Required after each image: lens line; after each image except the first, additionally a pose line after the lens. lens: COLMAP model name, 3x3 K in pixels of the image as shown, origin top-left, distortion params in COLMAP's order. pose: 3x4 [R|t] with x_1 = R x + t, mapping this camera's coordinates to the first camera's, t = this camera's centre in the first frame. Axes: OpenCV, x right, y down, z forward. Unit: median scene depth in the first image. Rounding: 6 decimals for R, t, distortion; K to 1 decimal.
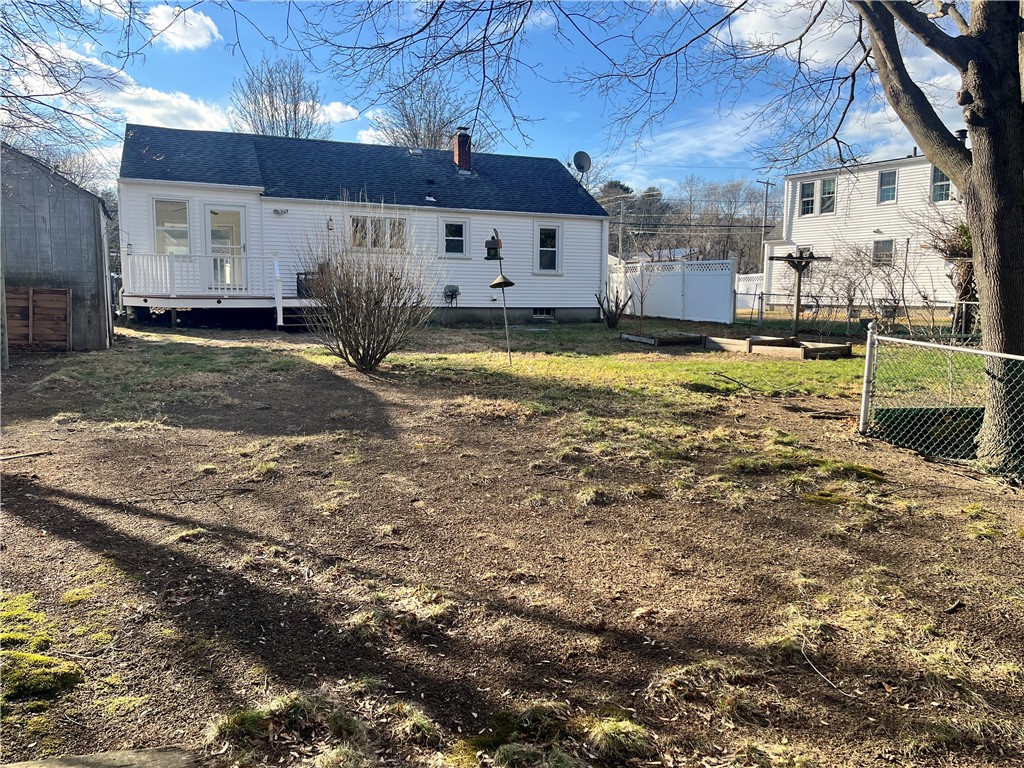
lens RADIAL K [[798.9, 0, 511.5], [0, 798.9, 381.9], [0, 0, 1]] dist [0.030338, -0.001070]
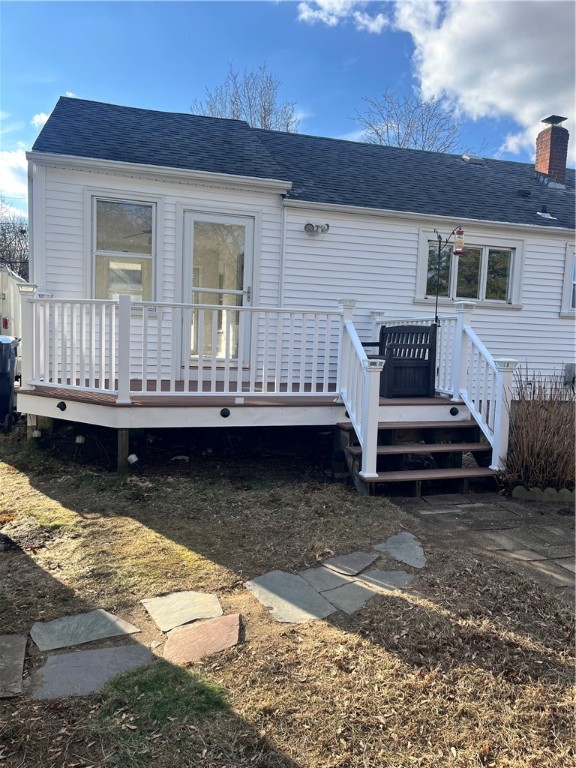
lens RADIAL K [[599.2, 0, 288.7], [0, 599.2, 385.2], [0, 0, 1]] dist [0.030338, -0.001070]
pose [[0.993526, 0.034614, -0.108201, -0.266368], [-0.037913, 0.998872, -0.028582, -0.096282], [0.107090, 0.032499, 0.993718, 0.615071]]
